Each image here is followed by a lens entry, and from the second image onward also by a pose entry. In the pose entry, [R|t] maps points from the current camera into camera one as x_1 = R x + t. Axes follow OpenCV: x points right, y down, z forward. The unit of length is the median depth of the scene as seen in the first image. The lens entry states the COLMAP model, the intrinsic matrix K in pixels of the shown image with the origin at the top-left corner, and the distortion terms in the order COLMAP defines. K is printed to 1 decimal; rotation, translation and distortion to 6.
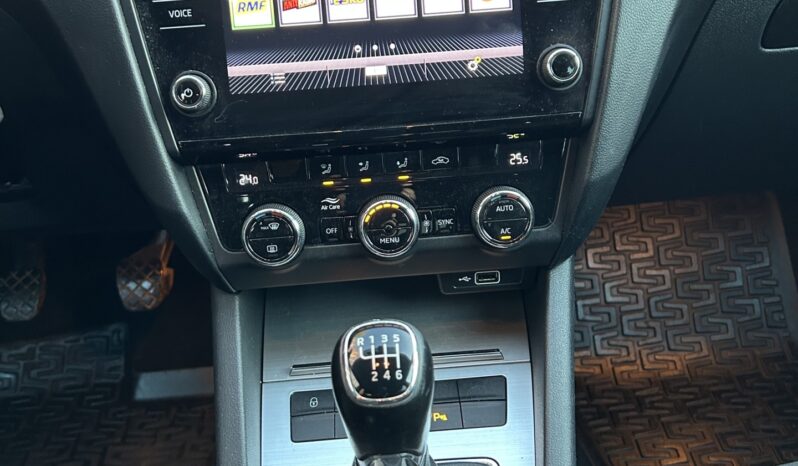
lens RADIAL K [[841.9, 0, 398.5], [0, 841.9, 231.9], [0, 0, 1]] dist [0.106219, 0.000000]
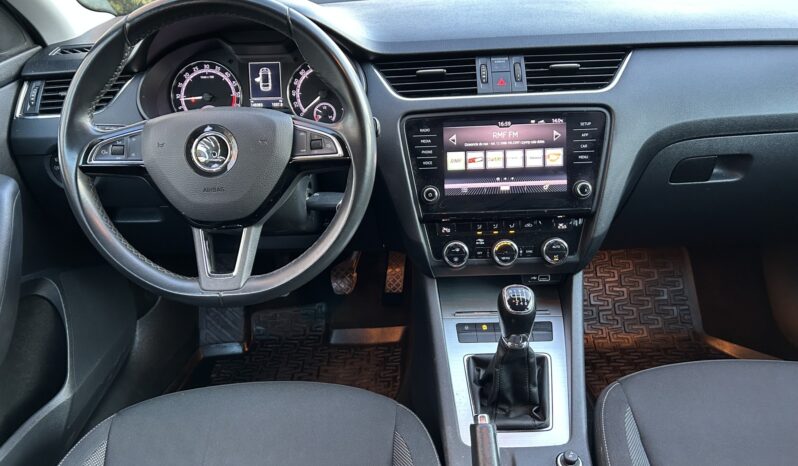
lens RADIAL K [[601.9, 0, 399.6], [0, 601.9, 233.1], [0, 0, 1]] dist [0.091955, -0.004132]
pose [[0.997764, 0.043872, -0.050423, -0.220247], [-0.046663, 0.997363, -0.055583, 0.046530], [0.047852, 0.057811, 0.997180, -0.690697]]
